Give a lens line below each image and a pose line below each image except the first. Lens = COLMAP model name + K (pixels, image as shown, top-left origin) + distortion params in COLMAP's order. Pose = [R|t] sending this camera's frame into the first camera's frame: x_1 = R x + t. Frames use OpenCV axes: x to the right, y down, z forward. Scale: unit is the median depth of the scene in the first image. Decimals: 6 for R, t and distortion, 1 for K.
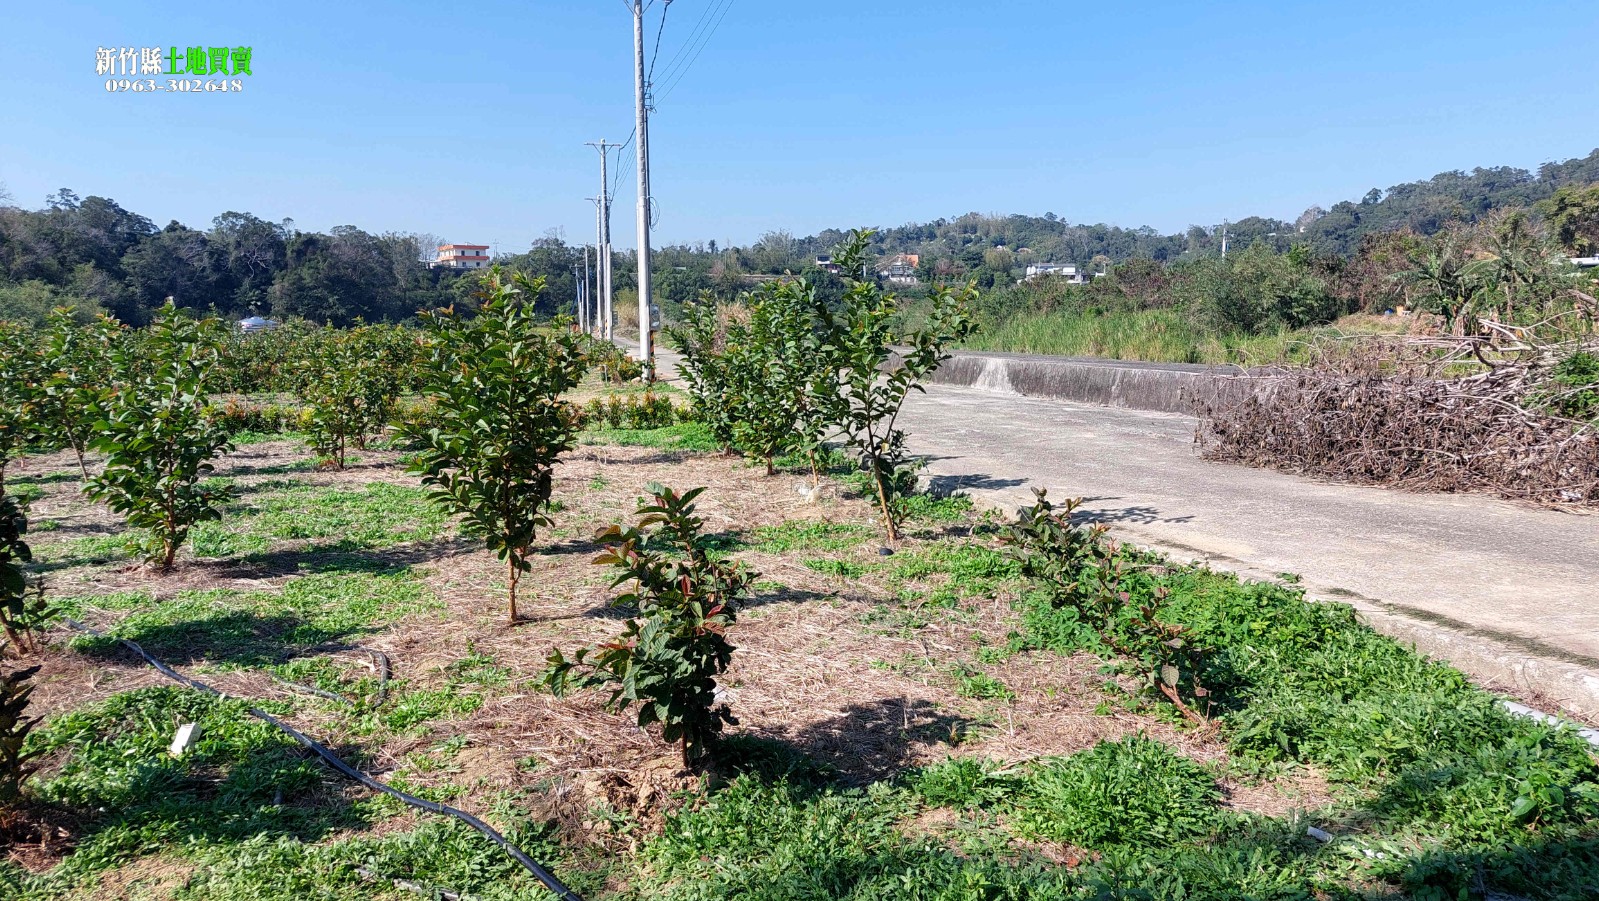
lens RADIAL K [[1147.9, 0, 792.5], [0, 1147.9, 441.6], [0, 0, 1]] dist [0.090818, -0.095083]
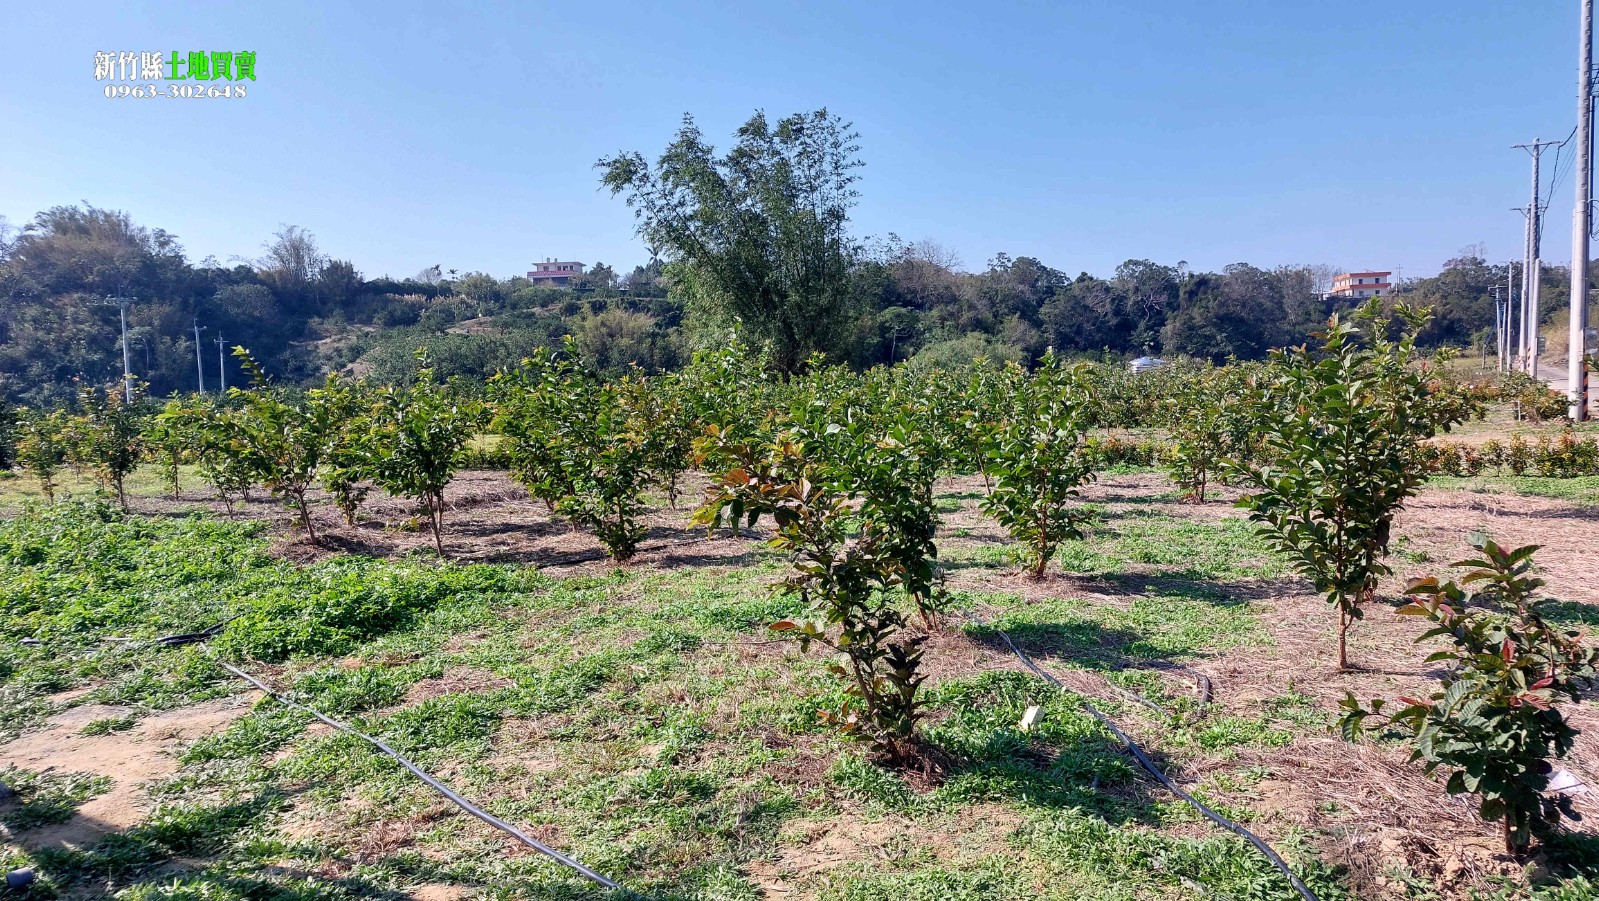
lens RADIAL K [[1147.9, 0, 803.6], [0, 1147.9, 455.5], [0, 0, 1]] dist [0.090818, -0.095083]
pose [[0.752469, 0.032570, -0.657822, 0.018137], [-0.045061, 0.998982, -0.002083, -0.000253], [0.657084, 0.031209, 0.753171, -0.012773]]
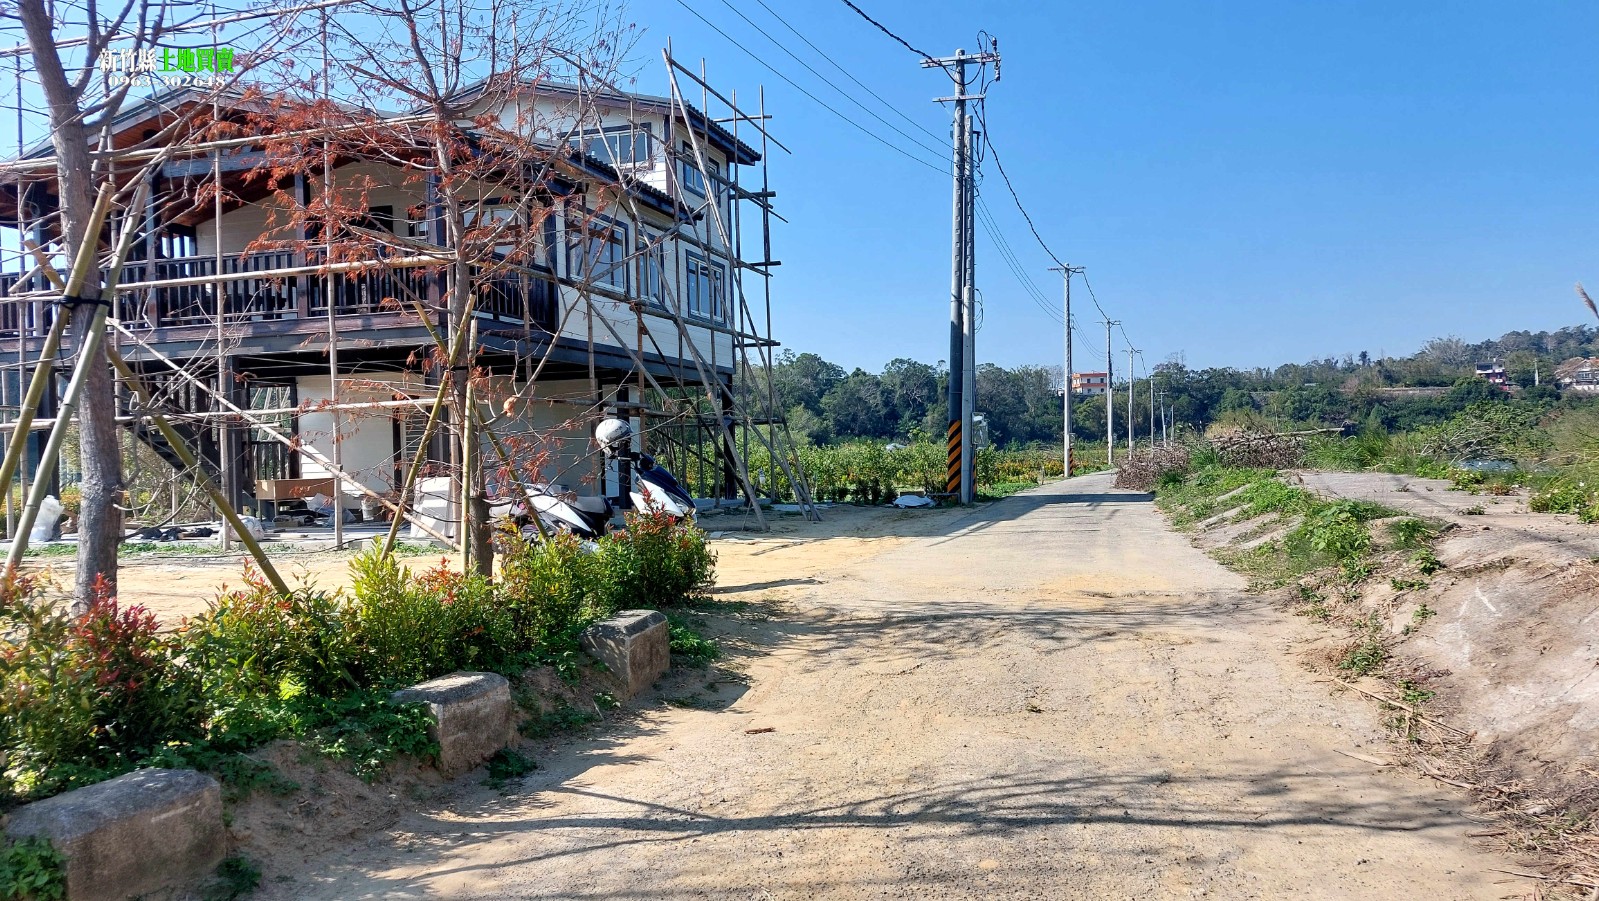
lens RADIAL K [[1147.9, 0, 794.0], [0, 1147.9, 458.8], [0, 0, 1]] dist [0.090818, -0.095083]
pose [[0.858311, -0.006339, -0.513091, 0.545576], [-0.039659, 0.996113, -0.078649, 0.106931], [0.511595, 0.087854, 0.854723, -0.987881]]
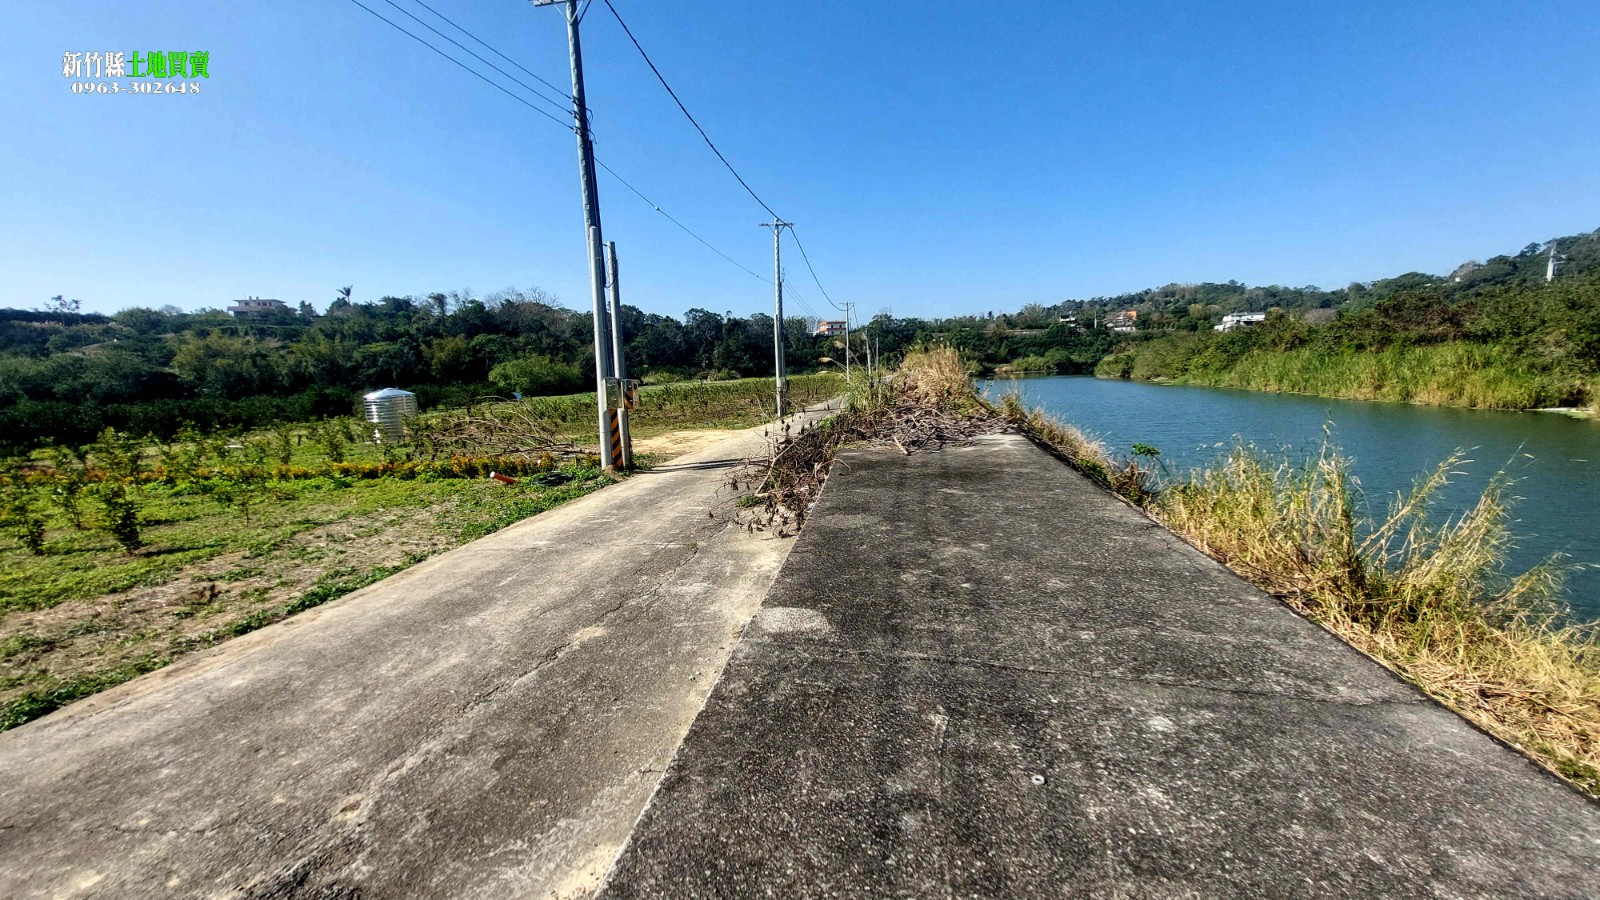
lens RADIAL K [[641.1, 0, 805.6], [0, 641.1, 447.8], [0, 0, 1]] dist [-0.013081, 0.000869]
pose [[0.938210, 0.015515, -0.345719, 0.018369], [-0.006058, 0.999578, 0.028418, -0.219097], [0.346013, -0.024567, 0.937908, 1.860691]]
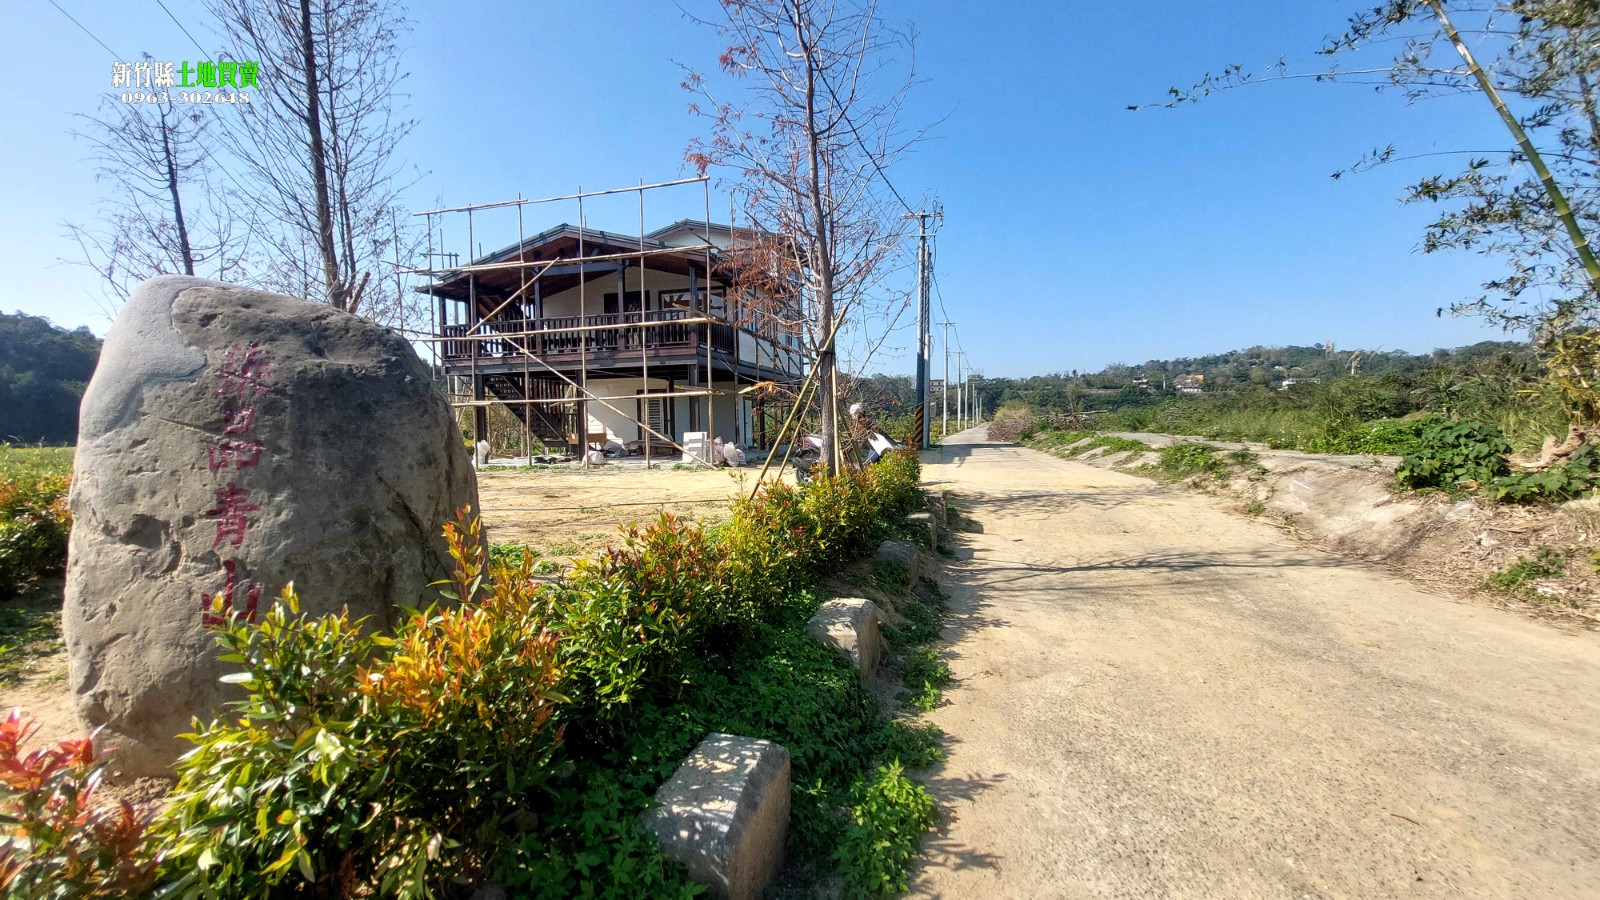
lens RADIAL K [[641.1, 0, 796.9], [0, 641.1, 447.3], [0, 0, 1]] dist [-0.013081, 0.000869]
pose [[0.882018, 0.015465, -0.470962, 0.481282], [-0.042356, 0.998017, -0.046553, 0.116744], [0.469308, 0.061008, 0.880924, -1.080833]]
